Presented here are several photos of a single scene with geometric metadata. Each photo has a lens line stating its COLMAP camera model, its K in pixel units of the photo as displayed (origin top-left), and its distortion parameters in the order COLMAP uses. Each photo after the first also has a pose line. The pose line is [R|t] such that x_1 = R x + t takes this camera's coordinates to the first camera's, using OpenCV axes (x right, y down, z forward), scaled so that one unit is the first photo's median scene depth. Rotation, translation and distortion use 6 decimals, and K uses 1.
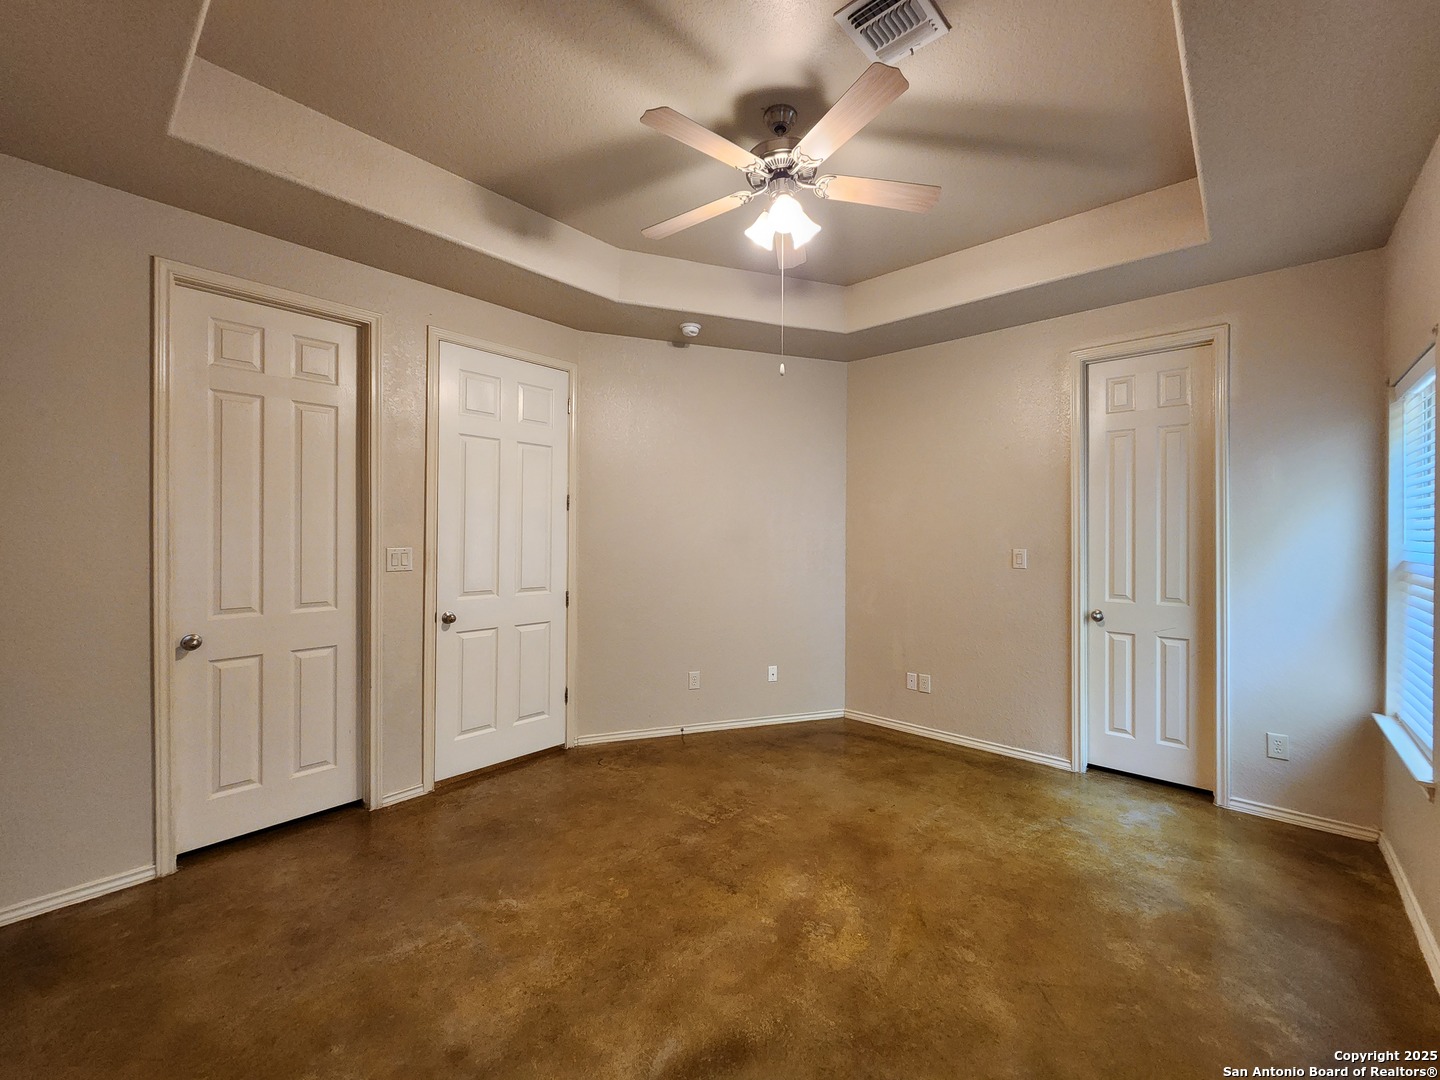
lens RADIAL K [[588.2, 0, 751.6], [0, 588.2, 537.4], [0, 0, 1]] dist [0.001978, -0.001399]
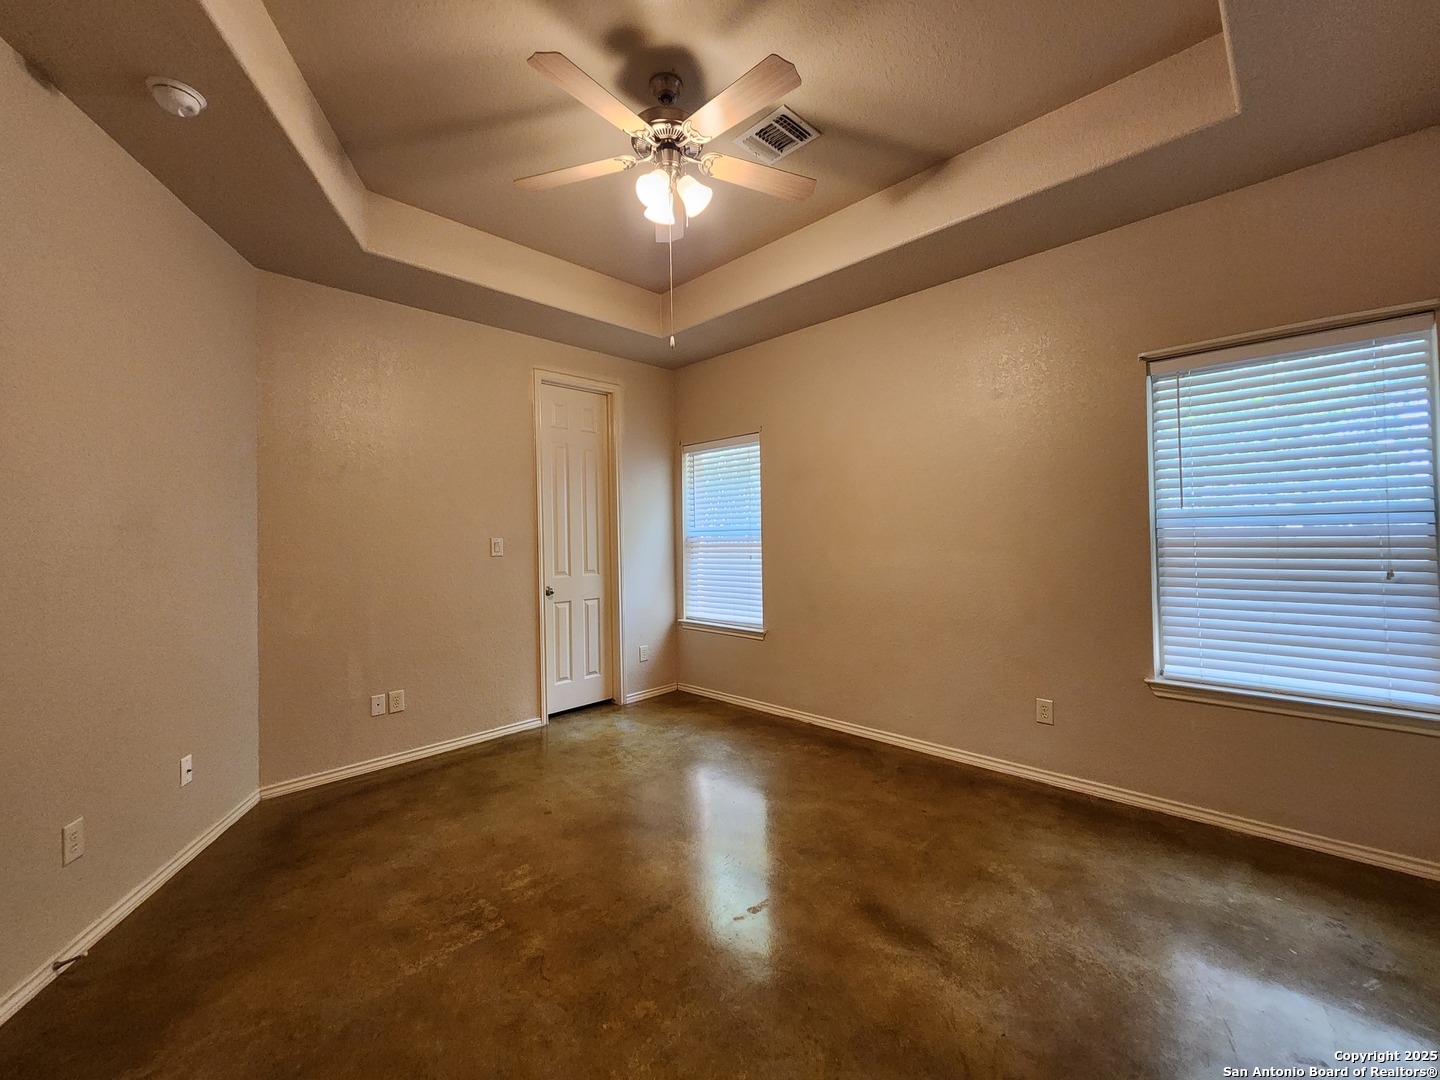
lens RADIAL K [[588.2, 0, 720.9], [0, 588.2, 530.6], [0, 0, 1]] dist [0.001978, -0.001399]
pose [[0.067628, 0.005743, 0.997694, -0.645936], [0.025508, 0.999647, -0.007483, 0.028395], [-0.997385, 0.025955, 0.067457, 0.595235]]
